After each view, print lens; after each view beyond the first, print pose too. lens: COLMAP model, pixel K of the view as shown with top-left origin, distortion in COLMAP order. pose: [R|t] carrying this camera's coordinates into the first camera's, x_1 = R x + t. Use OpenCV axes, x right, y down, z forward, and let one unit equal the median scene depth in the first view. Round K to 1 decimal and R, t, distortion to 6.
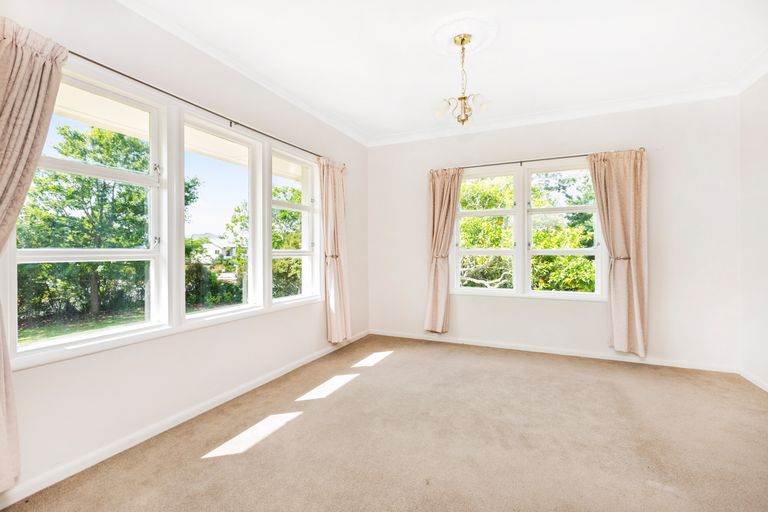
lens RADIAL K [[349.4, 0, 384.0], [0, 349.4, 254.4], [0, 0, 1]] dist [0.005107, 0.000481]
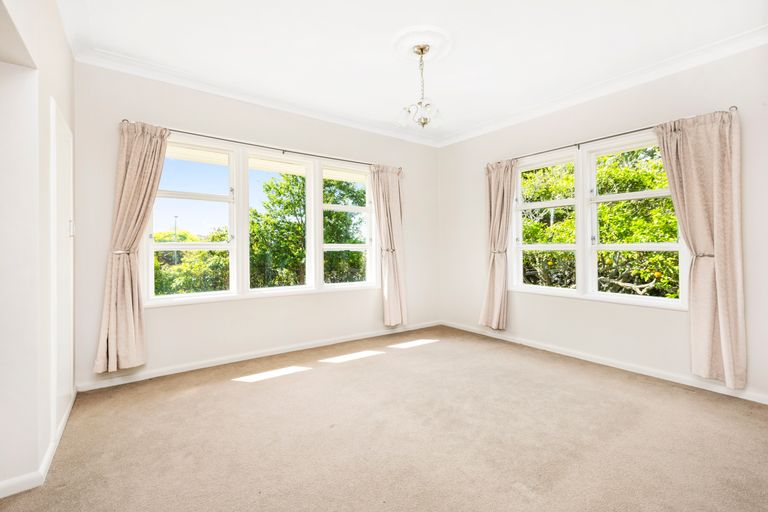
lens RADIAL K [[349.4, 0, 387.1], [0, 349.4, 251.9], [0, 0, 1]] dist [0.005107, 0.000481]
pose [[0.877797, 0.010271, -0.478922, 0.403768], [-0.010747, 0.999941, 0.001746, 0.009528], [0.478912, 0.003614, 0.877856, -0.004712]]
